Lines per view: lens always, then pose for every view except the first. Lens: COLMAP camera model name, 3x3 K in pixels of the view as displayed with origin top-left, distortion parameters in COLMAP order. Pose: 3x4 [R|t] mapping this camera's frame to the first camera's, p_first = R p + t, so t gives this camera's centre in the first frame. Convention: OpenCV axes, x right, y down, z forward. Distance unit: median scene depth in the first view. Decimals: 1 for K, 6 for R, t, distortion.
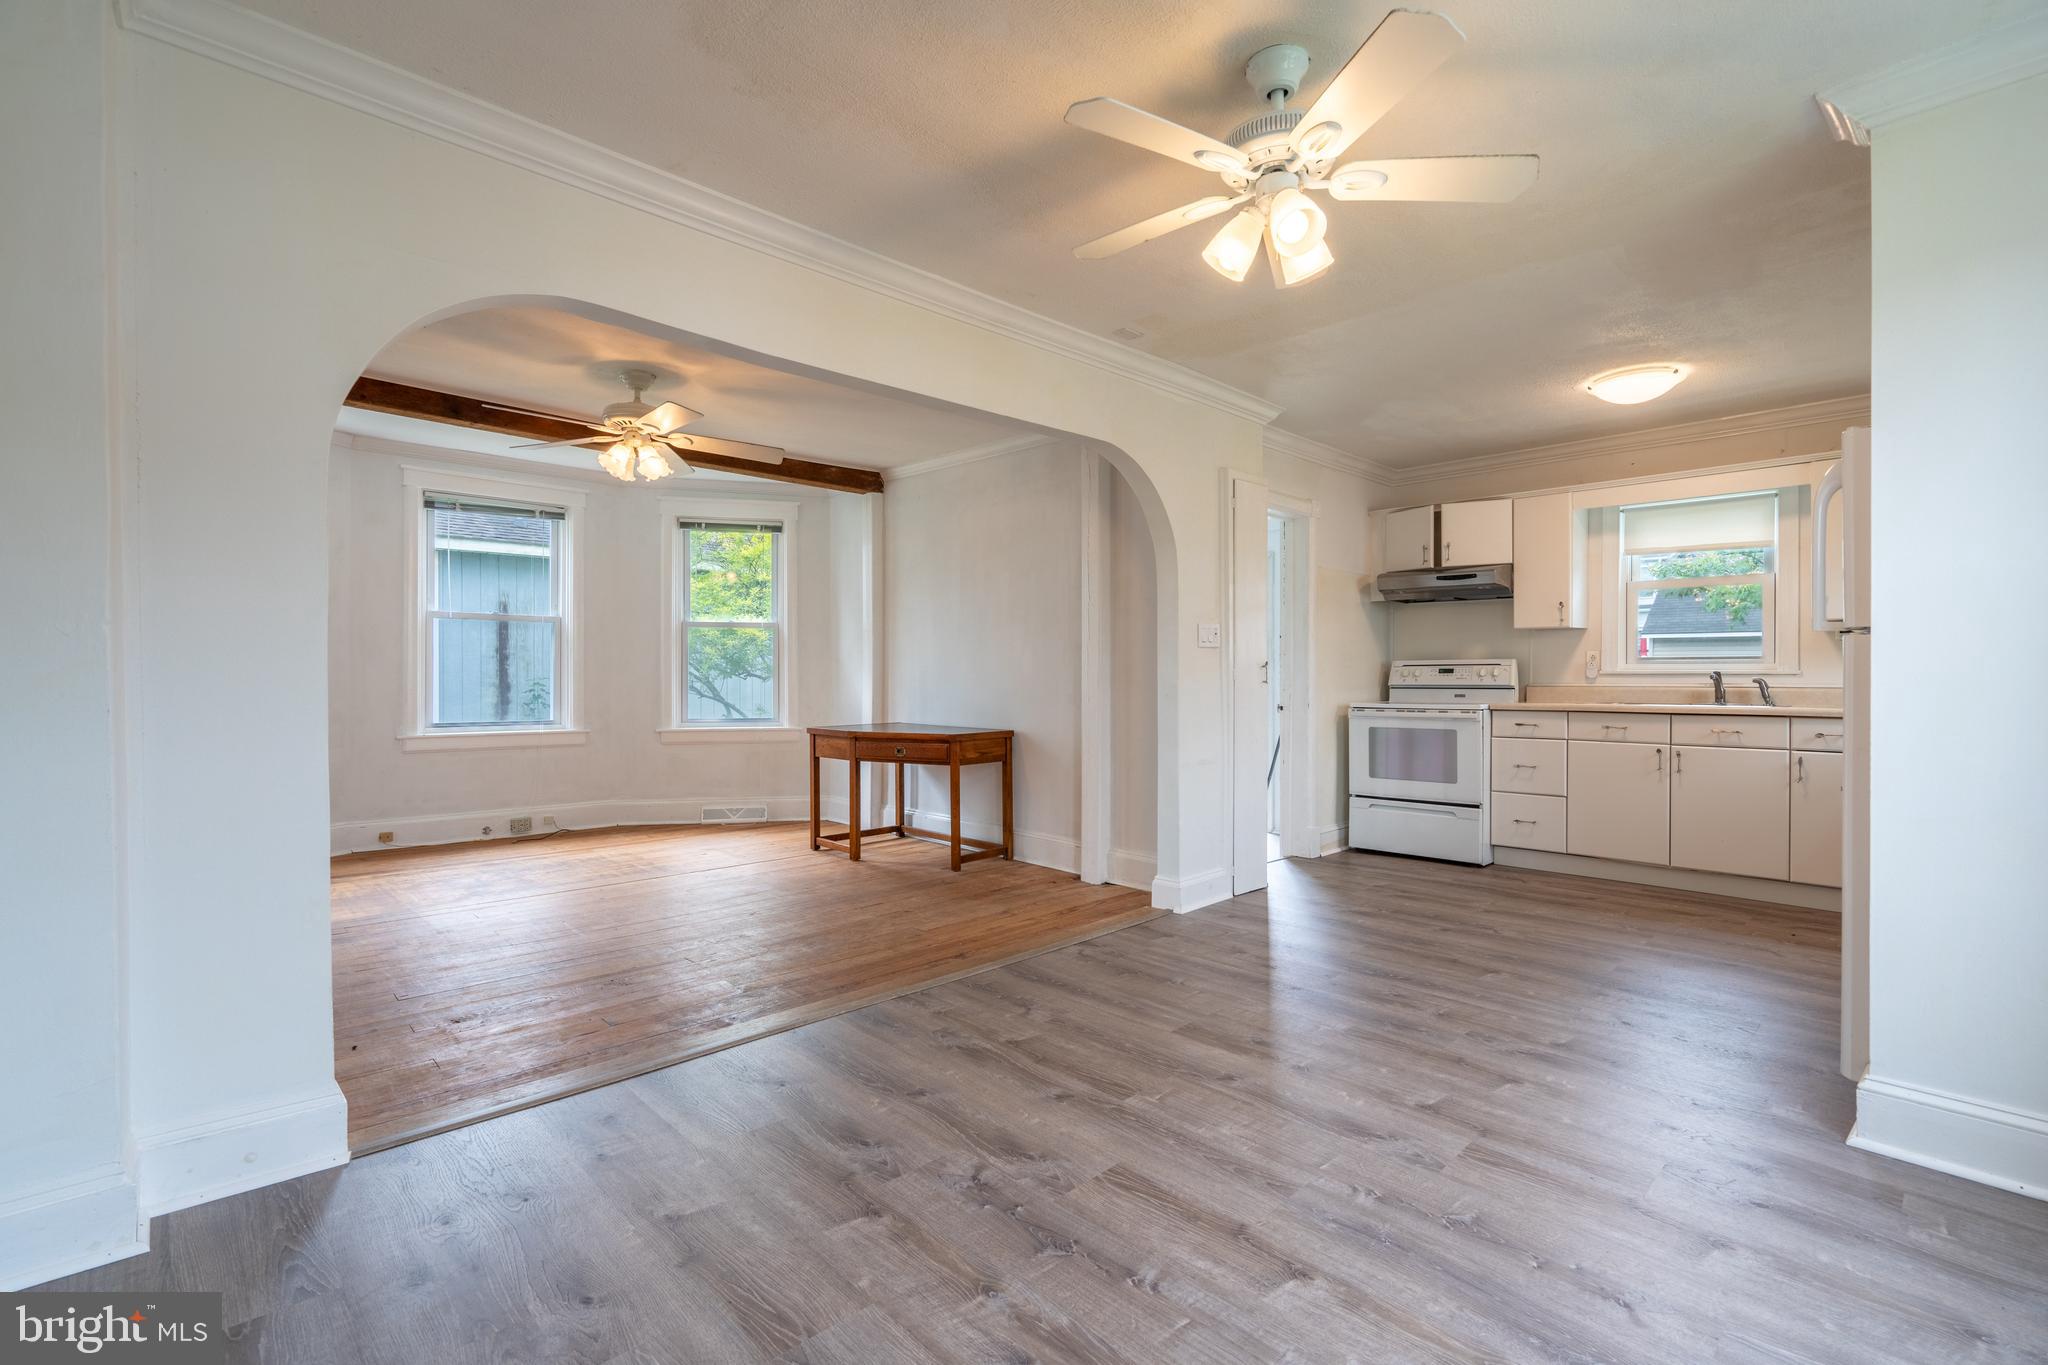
lens RADIAL K [[925.2, 0, 1020.9], [0, 925.2, 680.4], [0, 0, 1]] dist [-0.010955, 0.005912]
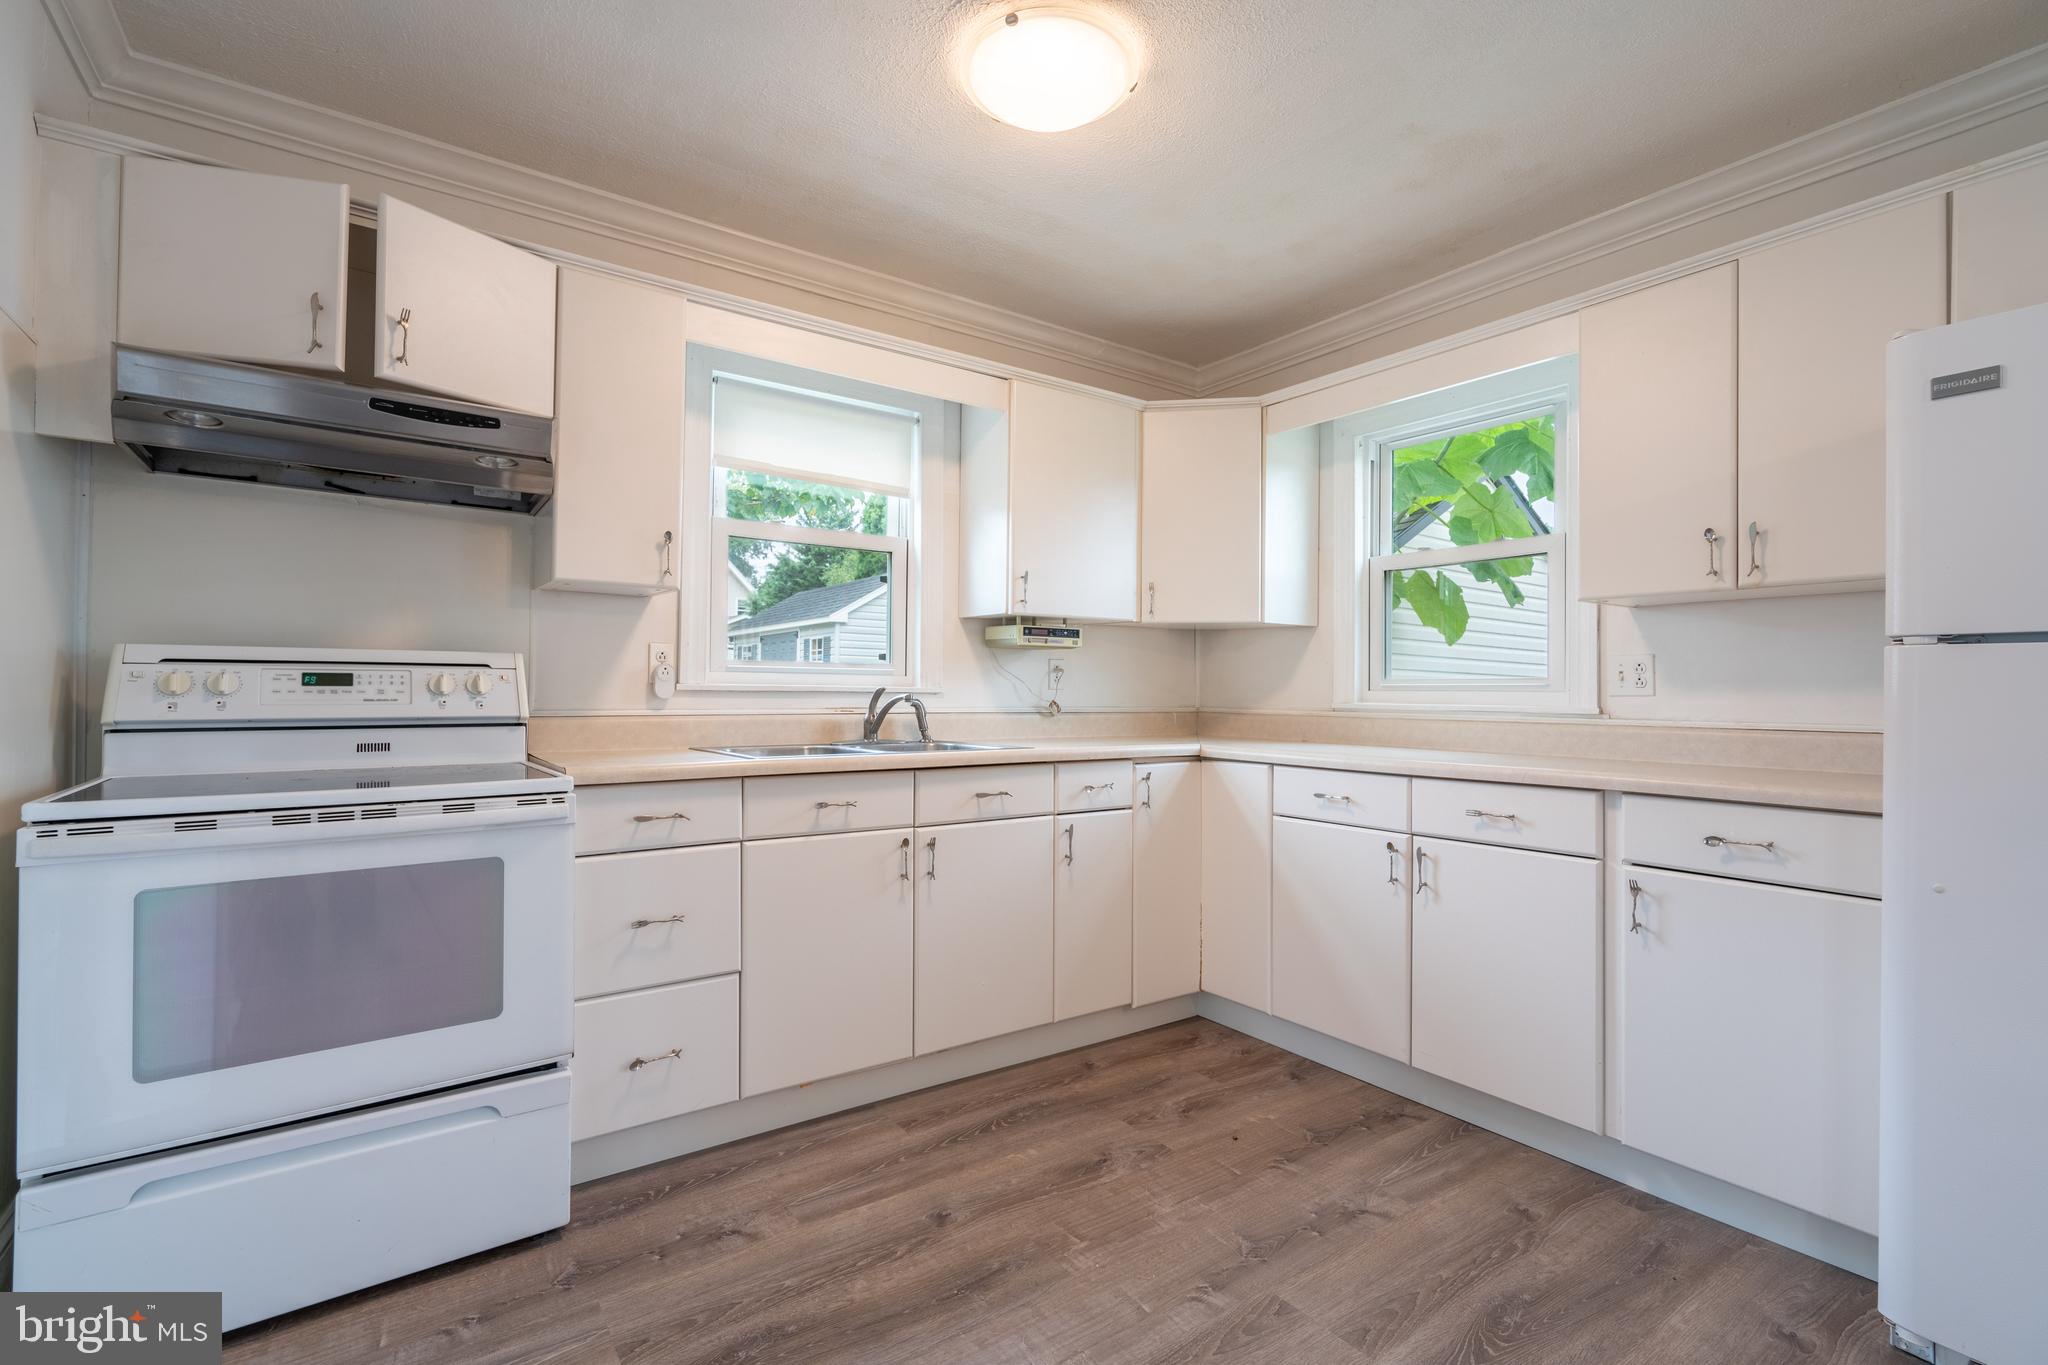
lens RADIAL K [[925.2, 0, 1031.9], [0, 925.2, 680.6], [0, 0, 1]] dist [-0.010955, 0.005912]
pose [[0.155133, 0.011661, 0.987825, 0.162890], [-0.004029, 0.999929, -0.011171, -0.007499], [-0.987885, -0.002247, 0.155169, 0.732029]]
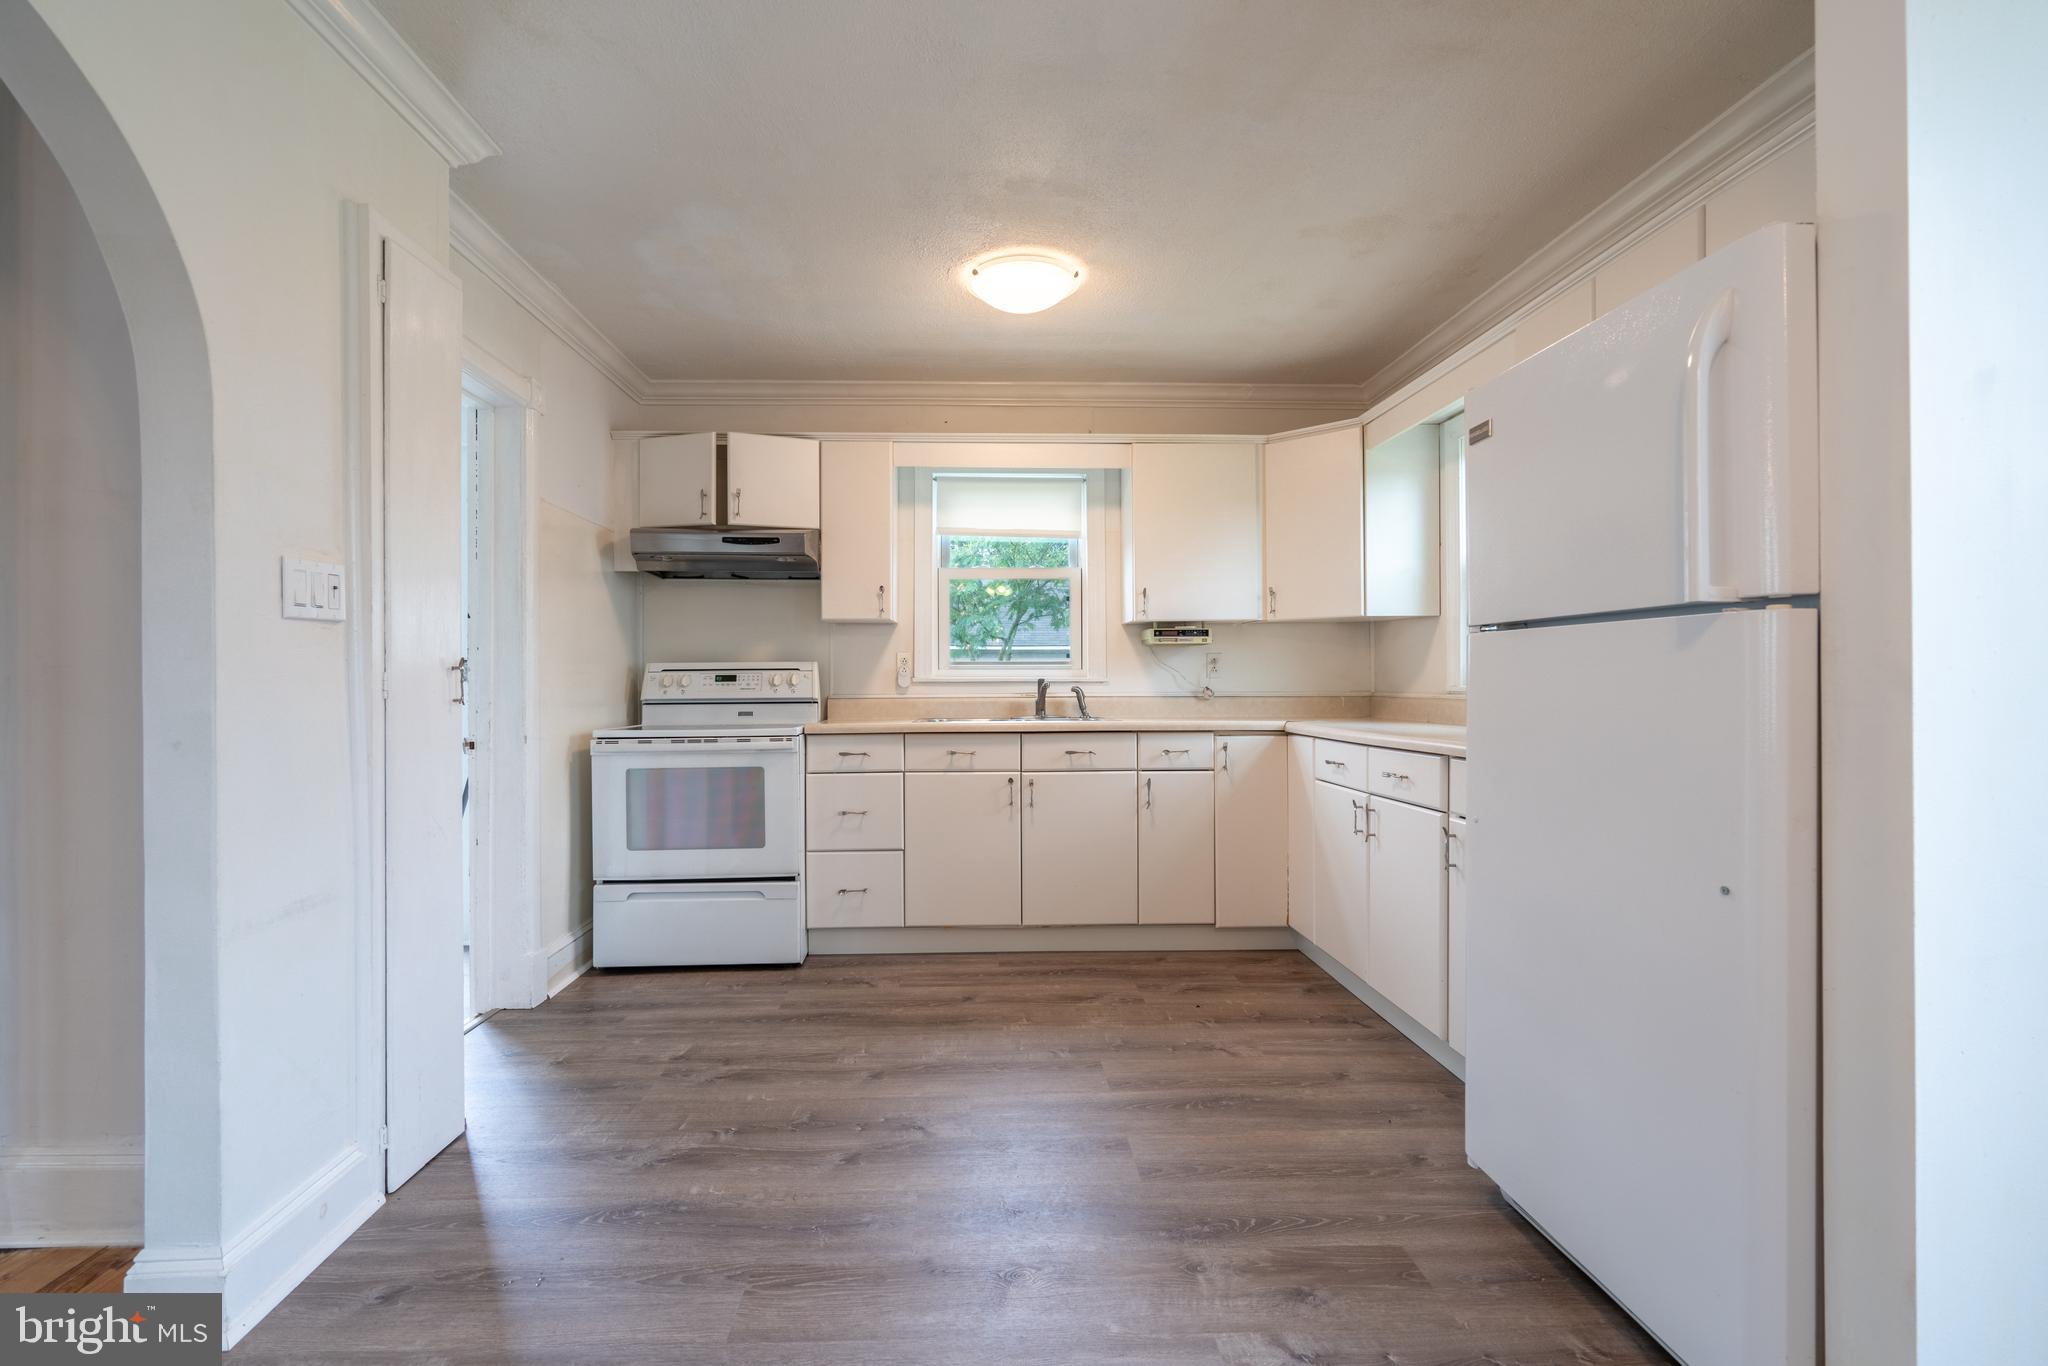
lens RADIAL K [[941.7, 0, 993.3], [0, 941.7, 679.9], [0, 0, 1]] dist [-0.006078, 0.002255]
pose [[0.674844, -0.000056, 0.737961, 0.080557], [0.007683, 0.999946, -0.006949, -0.002888], [-0.737921, 0.010359, 0.674808, 0.406230]]
